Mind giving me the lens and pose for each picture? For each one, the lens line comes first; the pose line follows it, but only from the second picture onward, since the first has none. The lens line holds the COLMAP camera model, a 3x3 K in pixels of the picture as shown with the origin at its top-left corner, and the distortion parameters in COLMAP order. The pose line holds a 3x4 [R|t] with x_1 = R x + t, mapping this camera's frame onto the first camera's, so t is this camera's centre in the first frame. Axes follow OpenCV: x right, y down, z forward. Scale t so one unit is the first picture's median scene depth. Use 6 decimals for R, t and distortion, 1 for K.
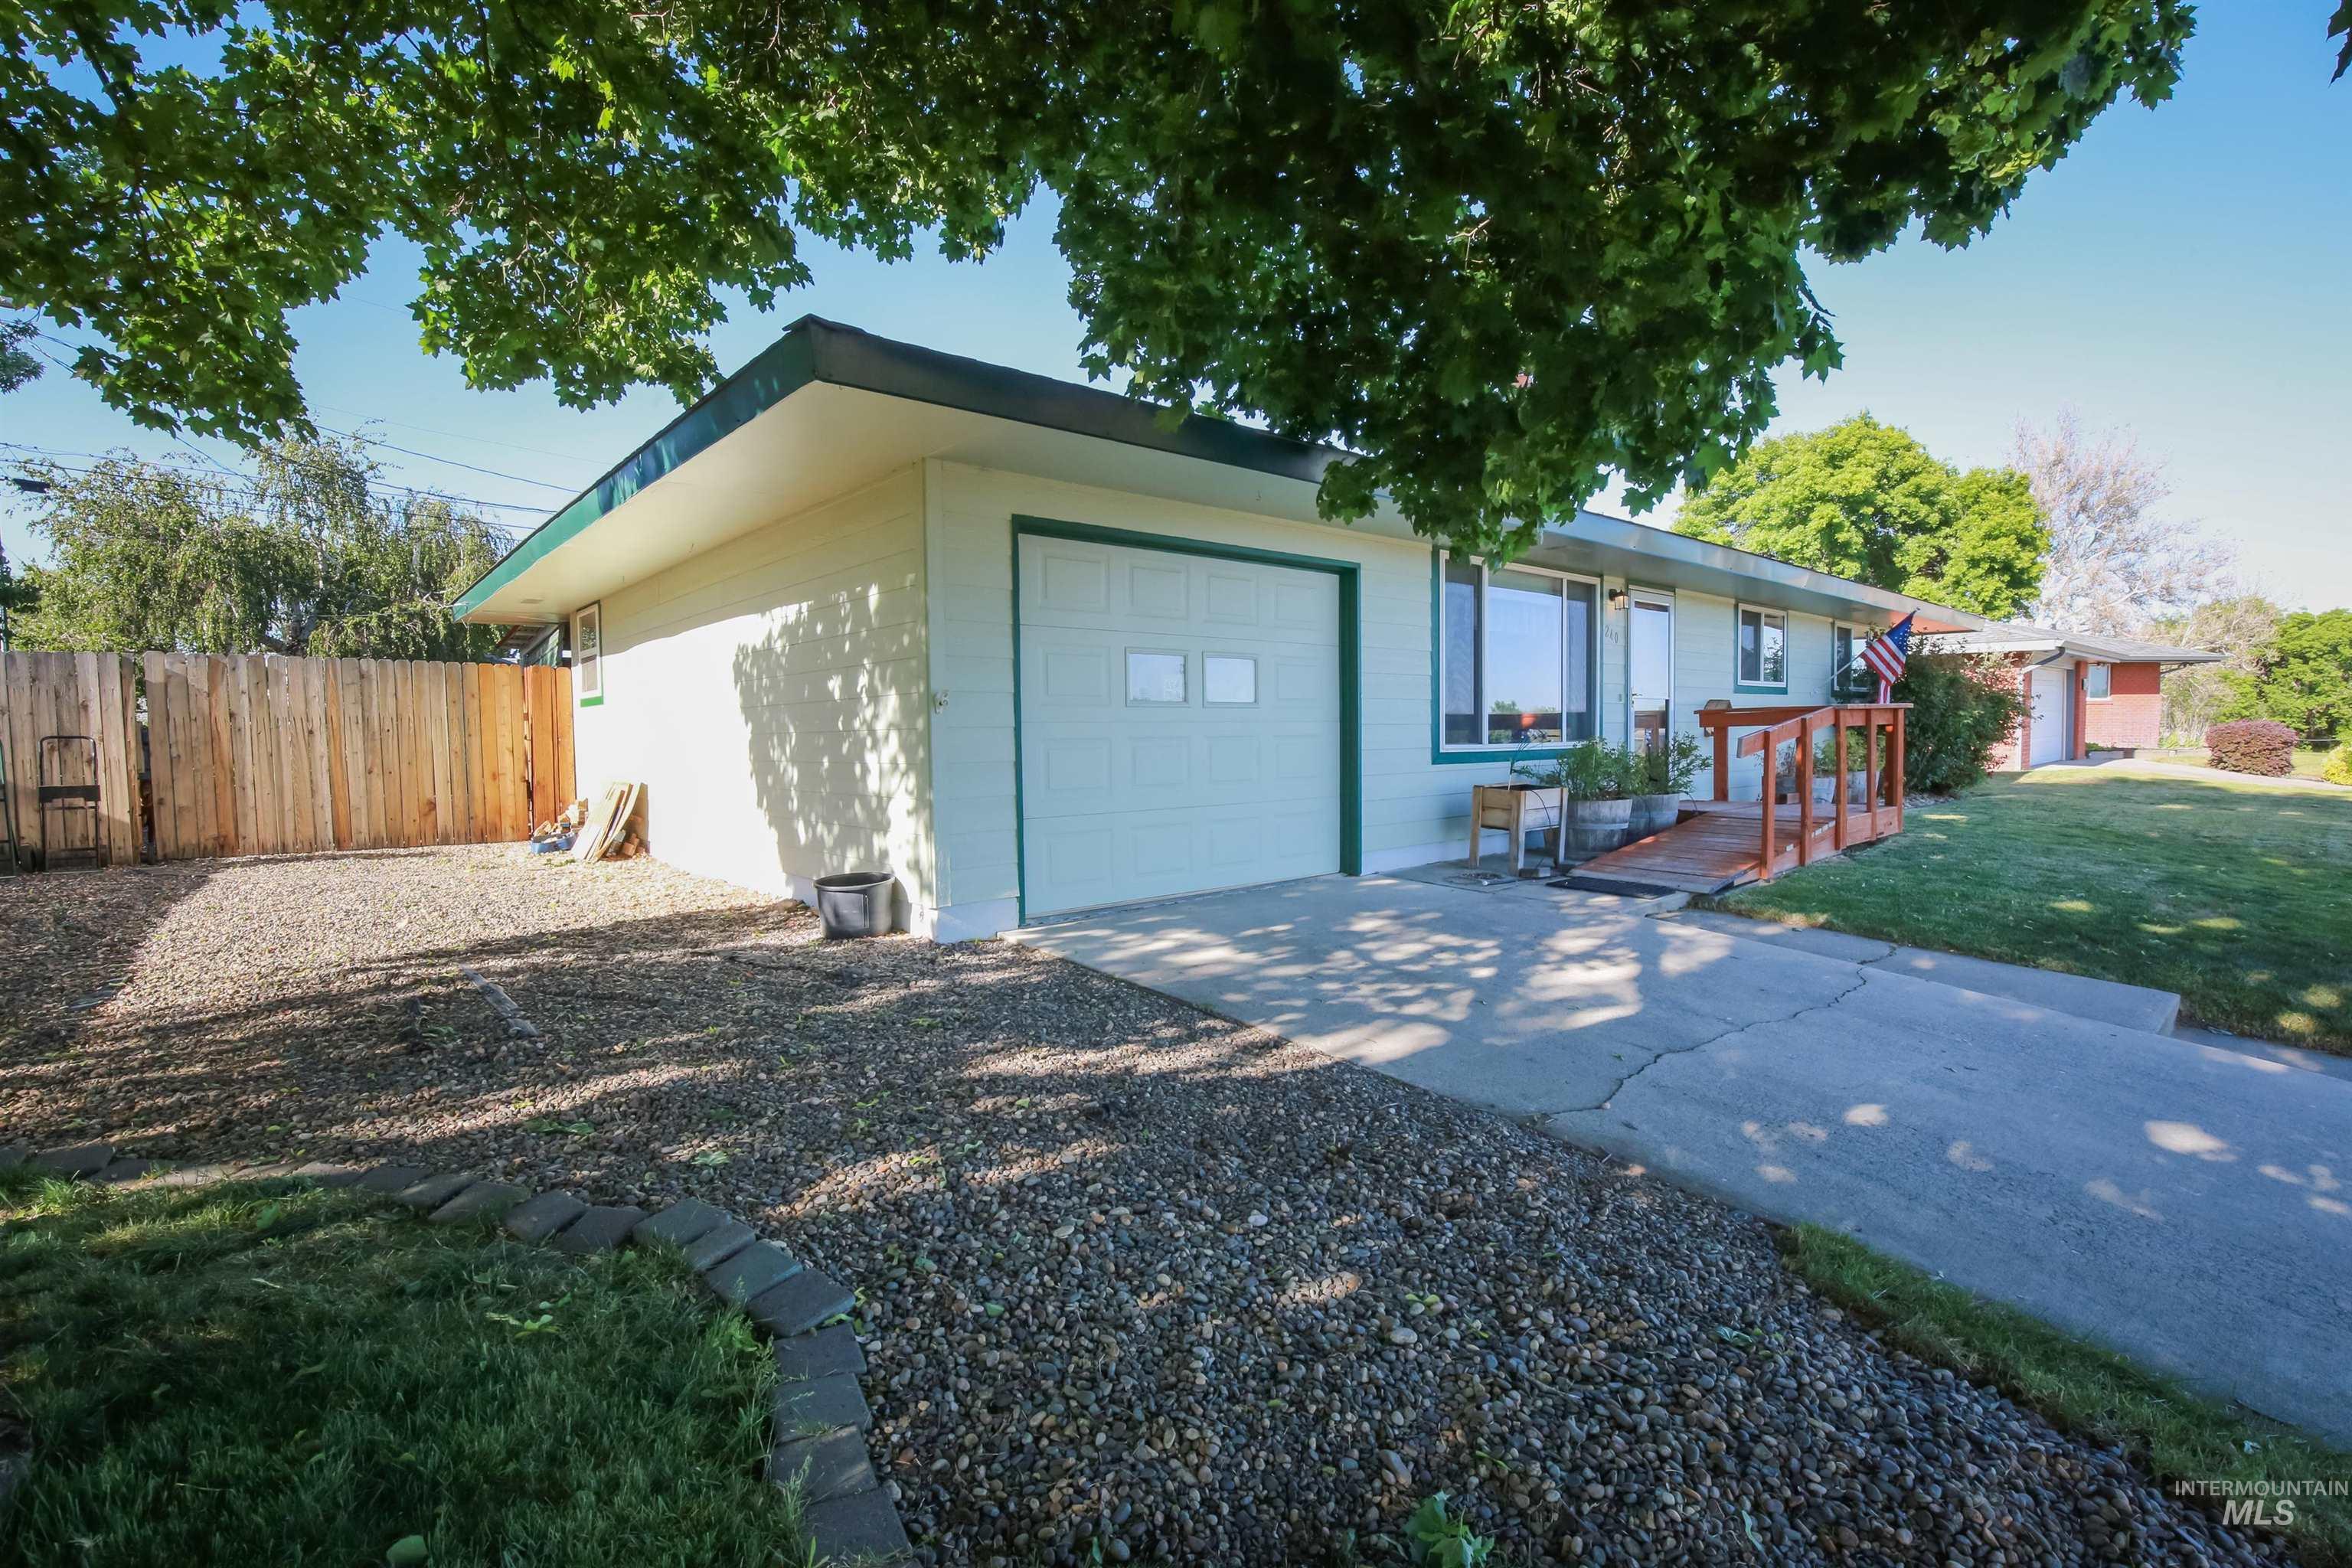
lens RADIAL K [[1075.0, 0, 1185.8], [0, 1075.0, 783.2], [0, 0, 1]] dist [-0.029487, -0.000071]
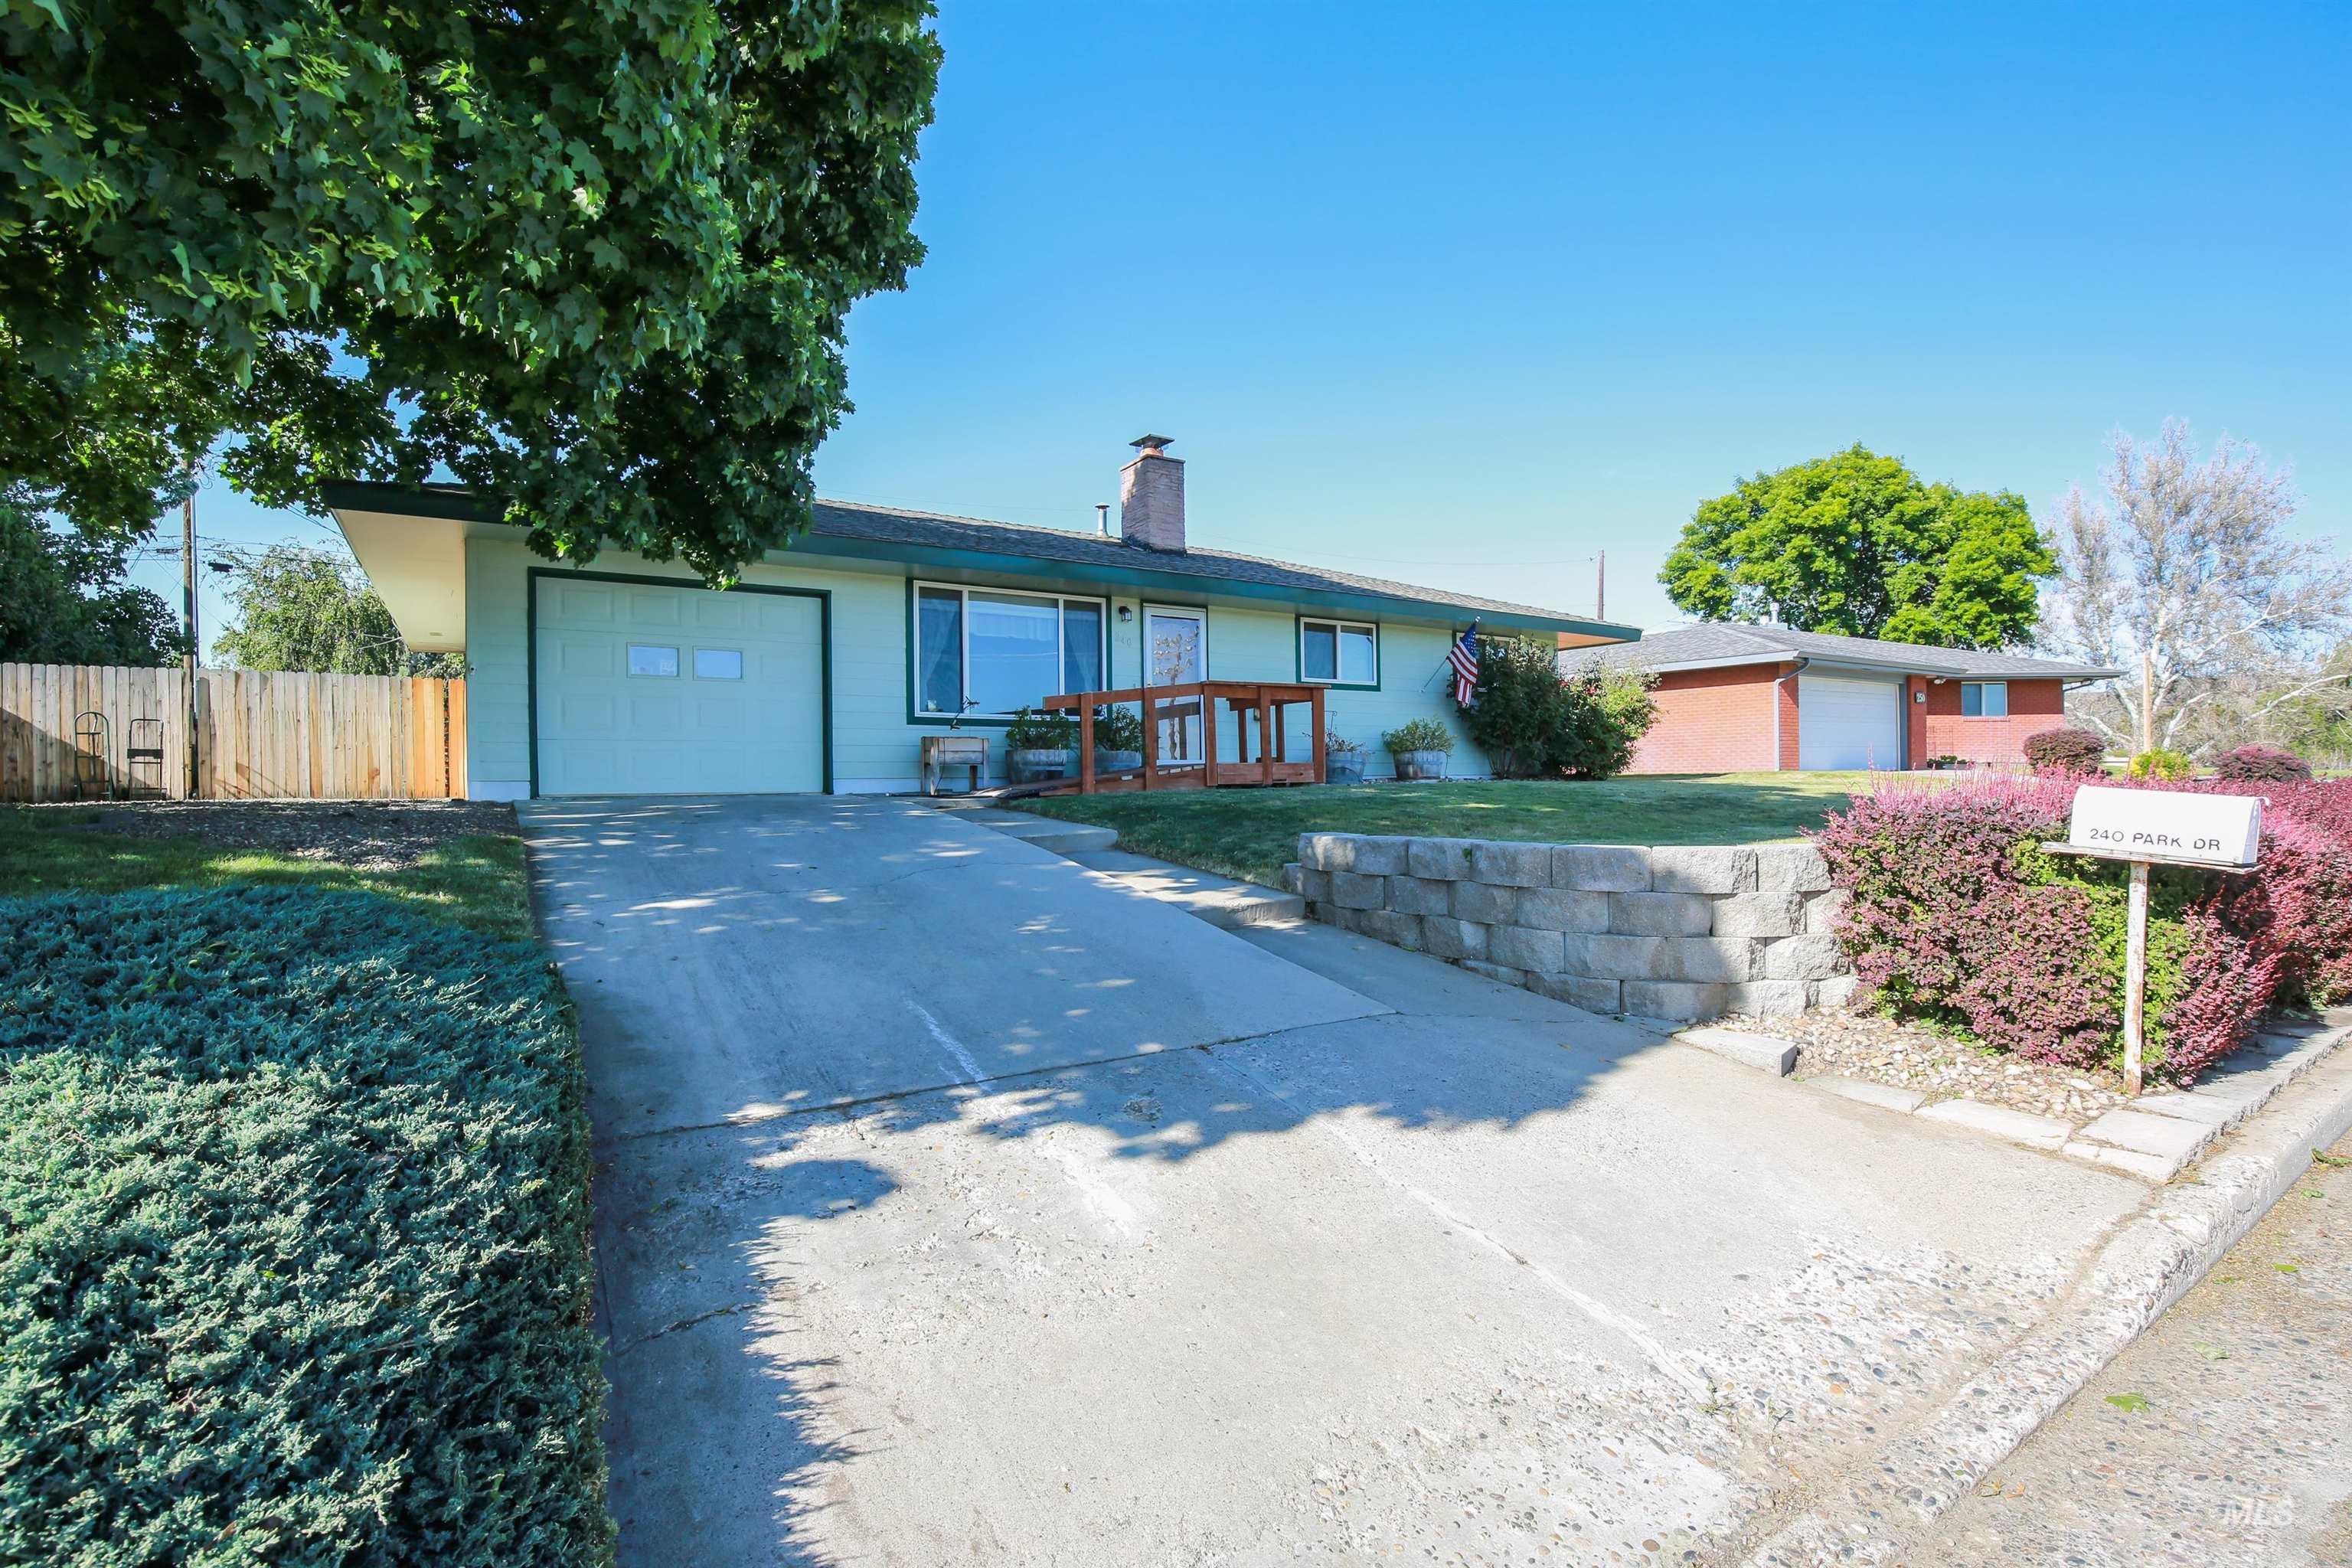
lens RADIAL K [[1075.0, 0, 1185.8], [0, 1075.0, 783.2], [0, 0, 1]] dist [-0.029487, -0.000071]
pose [[0.988720, -0.000139, -0.149774, 0.177394], [-0.007073, 0.998840, -0.047620, 0.027816], [0.149607, 0.048142, 0.987573, -0.083413]]
